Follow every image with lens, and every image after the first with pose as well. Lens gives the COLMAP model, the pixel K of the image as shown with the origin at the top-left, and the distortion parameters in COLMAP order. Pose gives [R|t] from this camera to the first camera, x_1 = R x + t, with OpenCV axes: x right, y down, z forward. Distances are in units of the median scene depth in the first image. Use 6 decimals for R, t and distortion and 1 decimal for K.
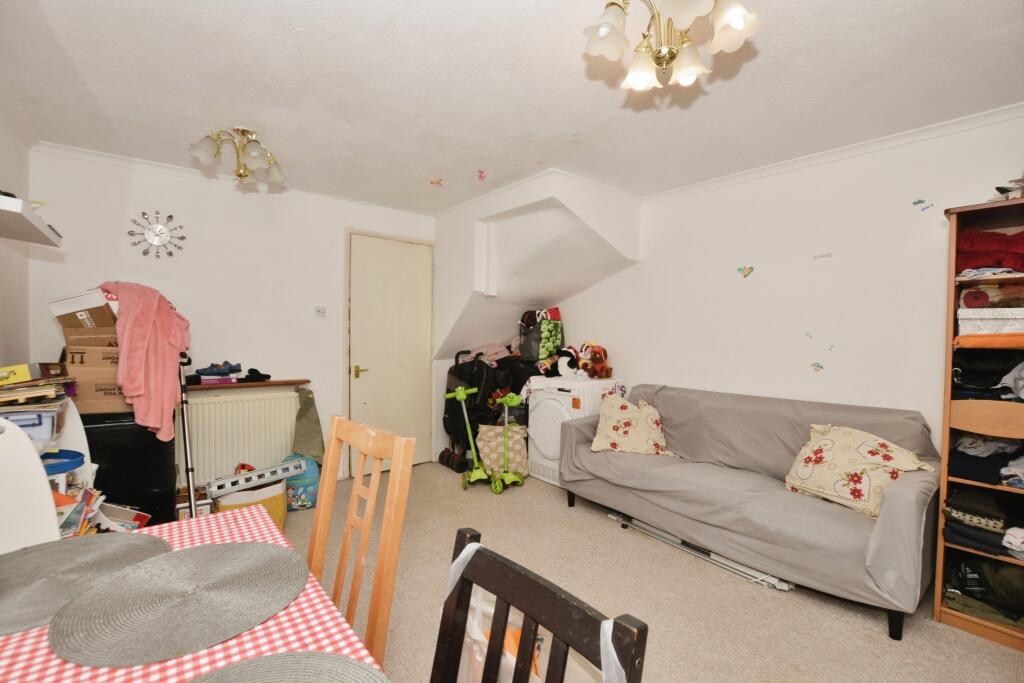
lens RADIAL K [[452.2, 0, 513.8], [0, 452.2, 338.1], [0, 0, 1]] dist [-0.018935, 0.000407]
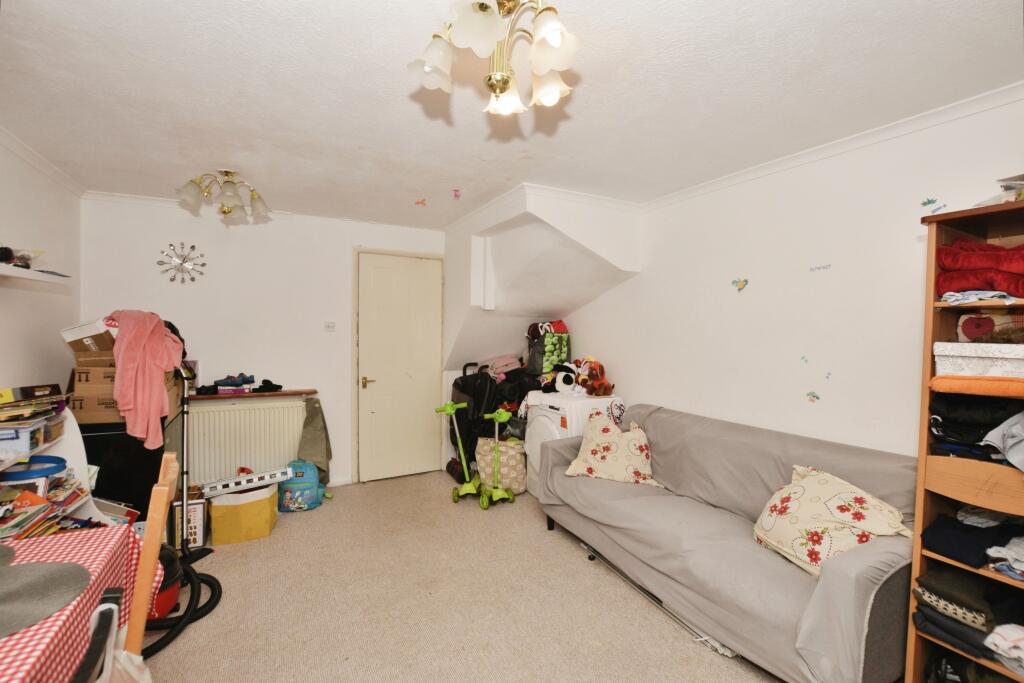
lens RADIAL K [[452.2, 0, 513.8], [0, 452.2, 338.1], [0, 0, 1]] dist [-0.018935, 0.000407]
pose [[0.979649, 0.004306, -0.200671, 0.284831], [-0.003226, 0.999979, 0.005706, -0.051105], [0.200691, -0.004942, 0.979642, 0.044583]]
